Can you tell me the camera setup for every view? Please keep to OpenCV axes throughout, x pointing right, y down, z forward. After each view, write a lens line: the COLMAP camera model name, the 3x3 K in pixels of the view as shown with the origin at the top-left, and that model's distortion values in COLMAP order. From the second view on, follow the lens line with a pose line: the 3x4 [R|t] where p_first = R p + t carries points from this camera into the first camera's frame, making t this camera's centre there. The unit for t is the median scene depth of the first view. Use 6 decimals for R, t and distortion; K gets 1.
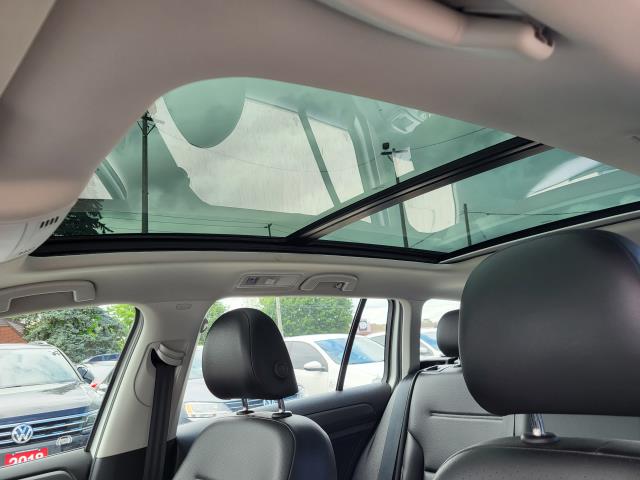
lens RADIAL K [[489.7, 0, 316.5], [0, 489.7, 246.1], [0, 0, 1]] dist [0.038221, -0.011661]
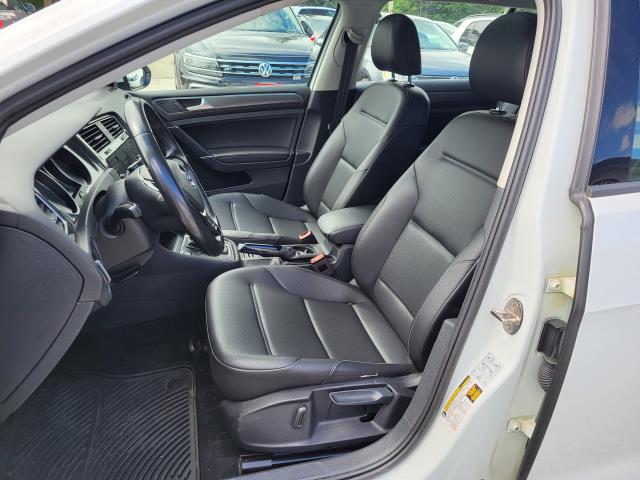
lens RADIAL K [[489.7, 0, 316.3], [0, 489.7, 241.7], [0, 0, 1]] dist [0.038221, -0.011661]
pose [[0.909439, 0.279093, -0.308266, 0.267424], [-0.040444, 0.797163, 0.602408, -0.207653], [0.413866, -0.535385, 0.736259, -0.592028]]
